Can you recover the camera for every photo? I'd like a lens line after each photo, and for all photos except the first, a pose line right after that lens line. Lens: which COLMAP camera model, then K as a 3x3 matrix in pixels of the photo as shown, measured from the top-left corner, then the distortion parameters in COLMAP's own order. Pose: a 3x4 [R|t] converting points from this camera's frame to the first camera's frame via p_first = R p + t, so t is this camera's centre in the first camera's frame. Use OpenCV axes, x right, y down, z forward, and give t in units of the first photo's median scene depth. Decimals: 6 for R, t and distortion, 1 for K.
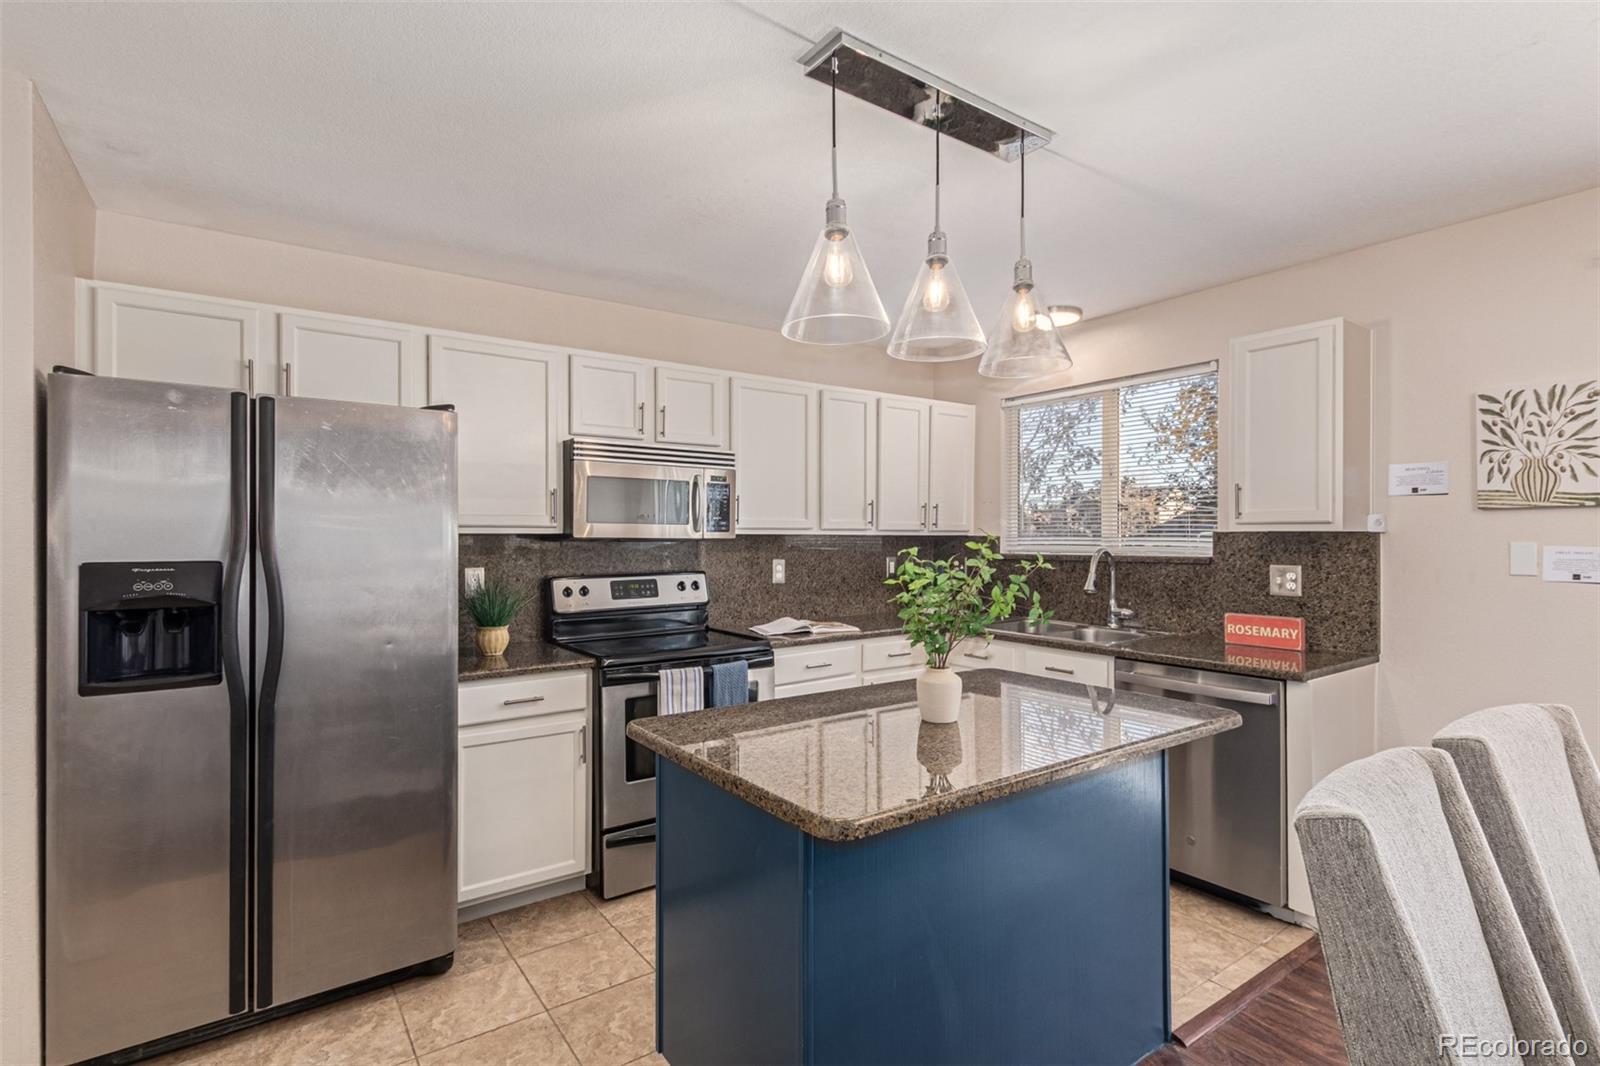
lens RADIAL K [[737.4, 0, 800.0], [0, 737.4, 533.0], [0, 0, 1]] dist [0.009620, -0.000112]
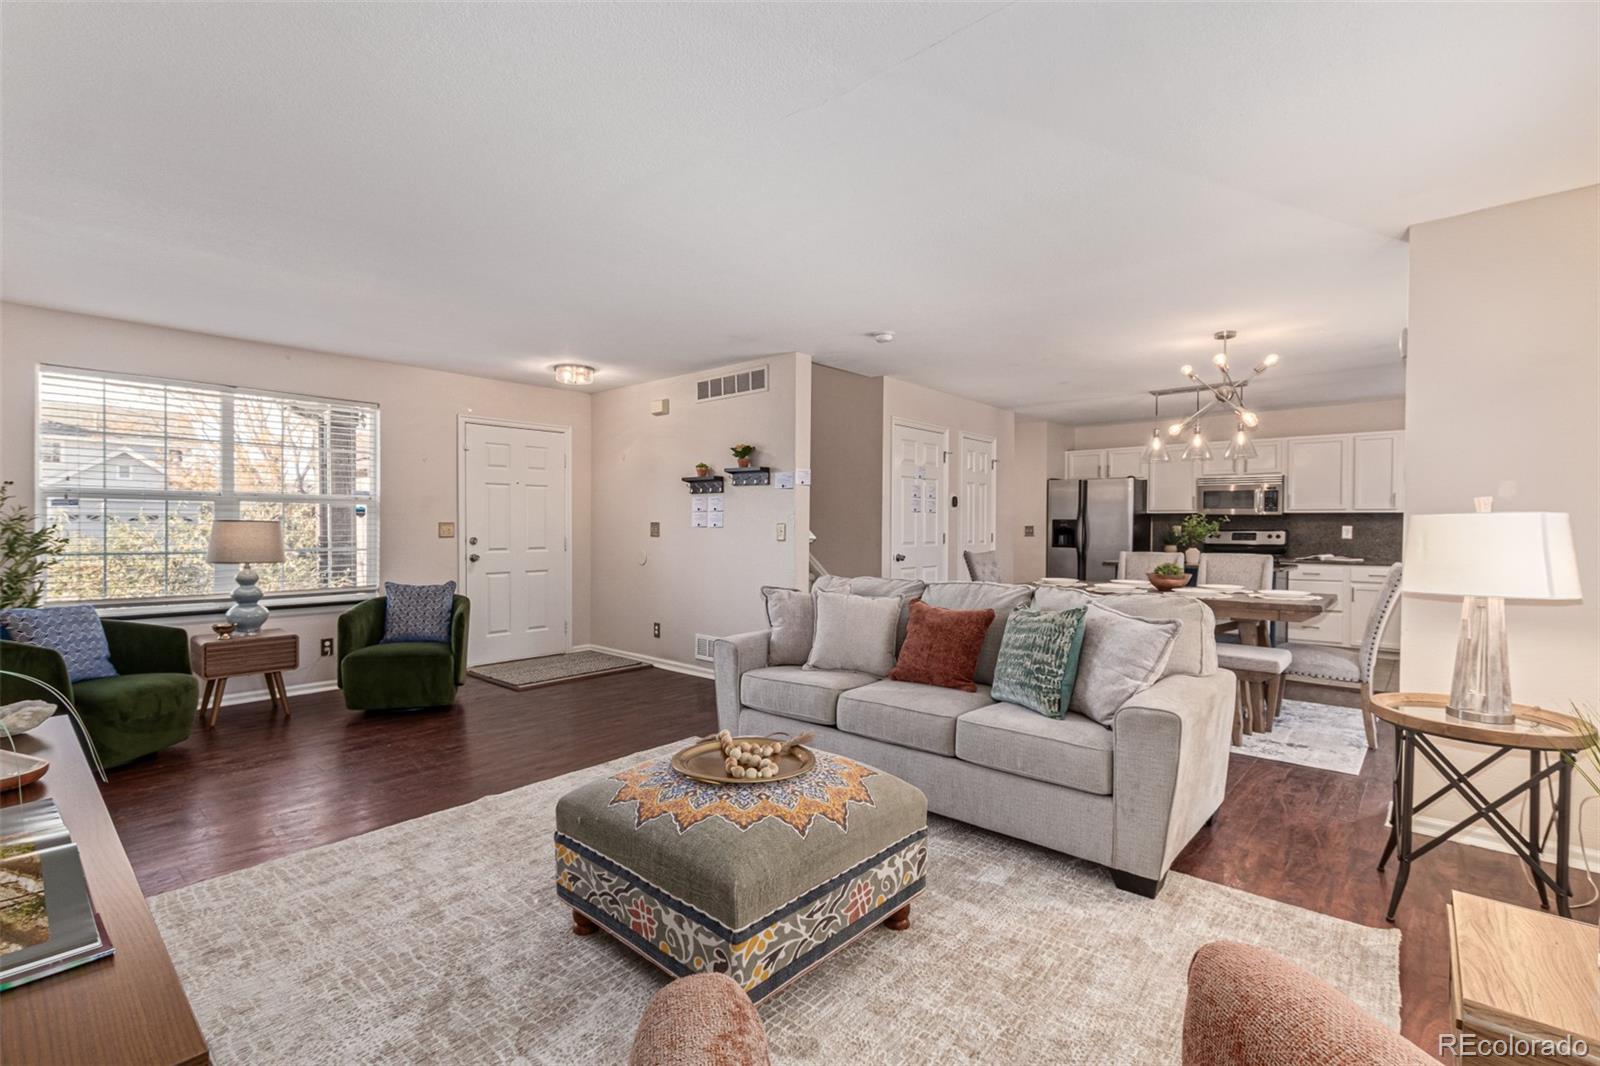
lens RADIAL K [[737.4, 0, 800.0], [0, 737.4, 533.0], [0, 0, 1]] dist [0.009620, -0.000112]
pose [[0.241960, 0.027163, -0.969906, 2.639908], [0.006874, 0.999535, 0.029708, -0.019378], [0.970262, -0.013855, 0.241661, -1.408792]]
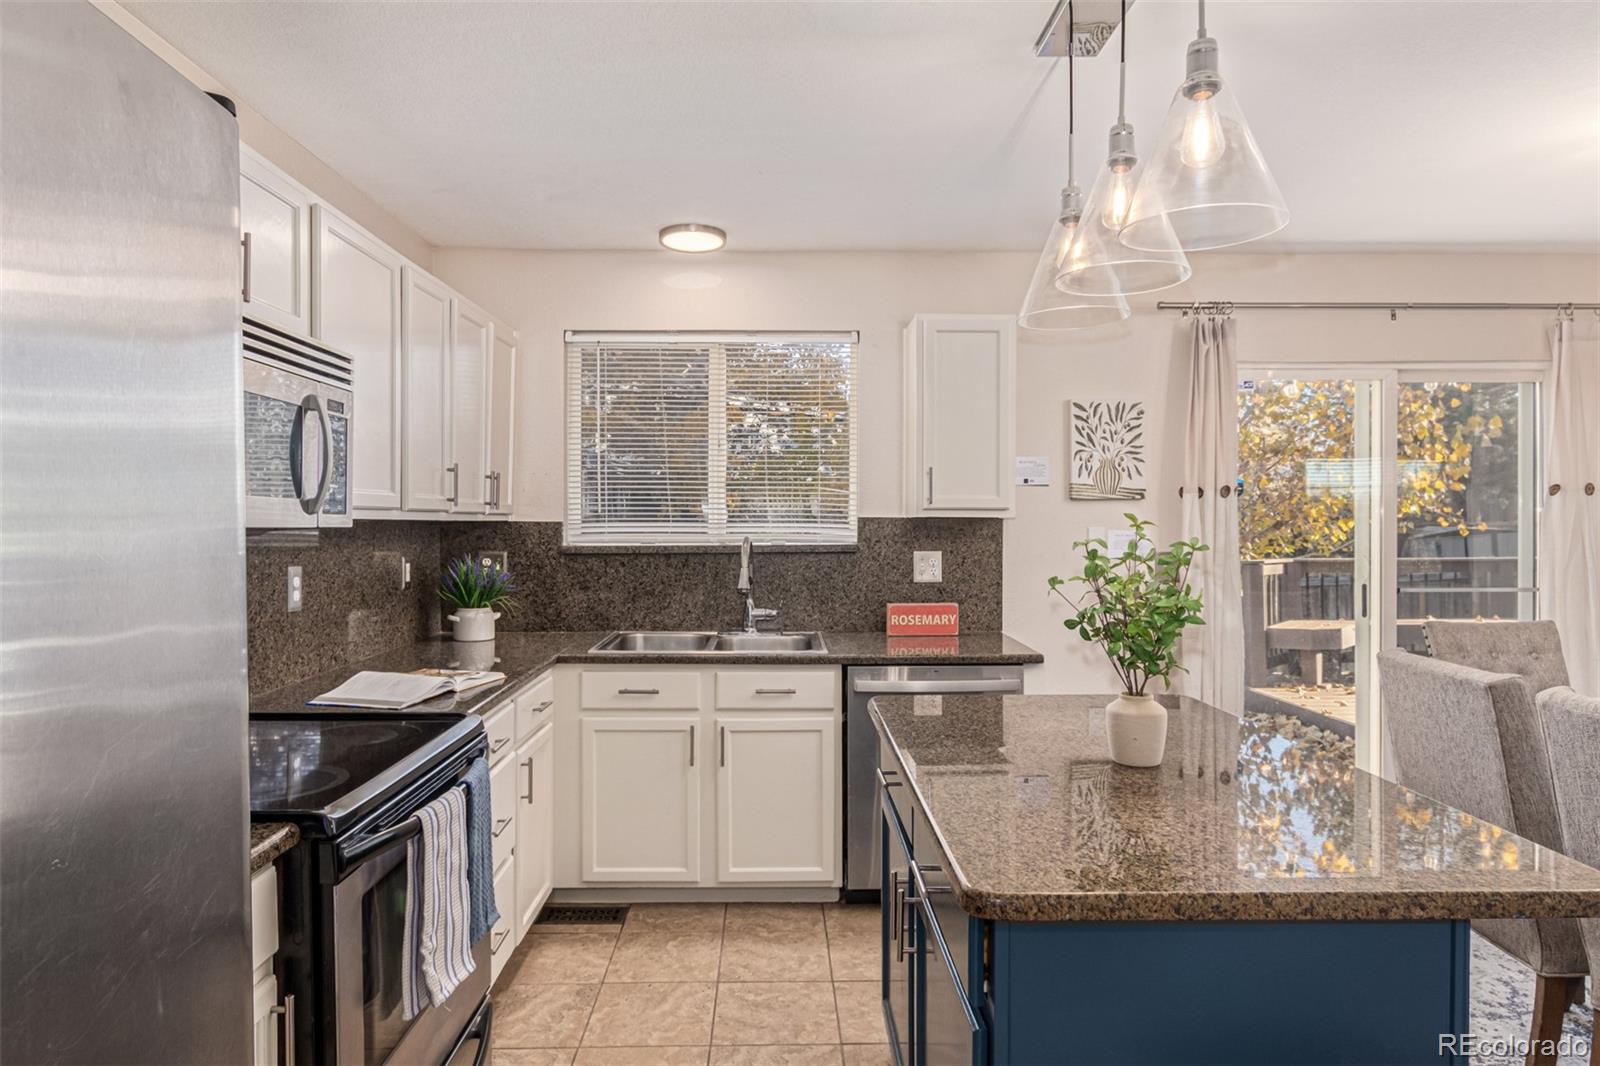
lens RADIAL K [[944.8, 0, 800.0], [0, 944.8, 533.0], [0, 0, 1]] dist [-0.001775, -0.000165]
pose [[0.586902, -0.009836, 0.809599, -0.477718], [-0.004374, 0.999873, 0.015319, 0.000229], [-0.809647, -0.012532, 0.586784, 0.400960]]
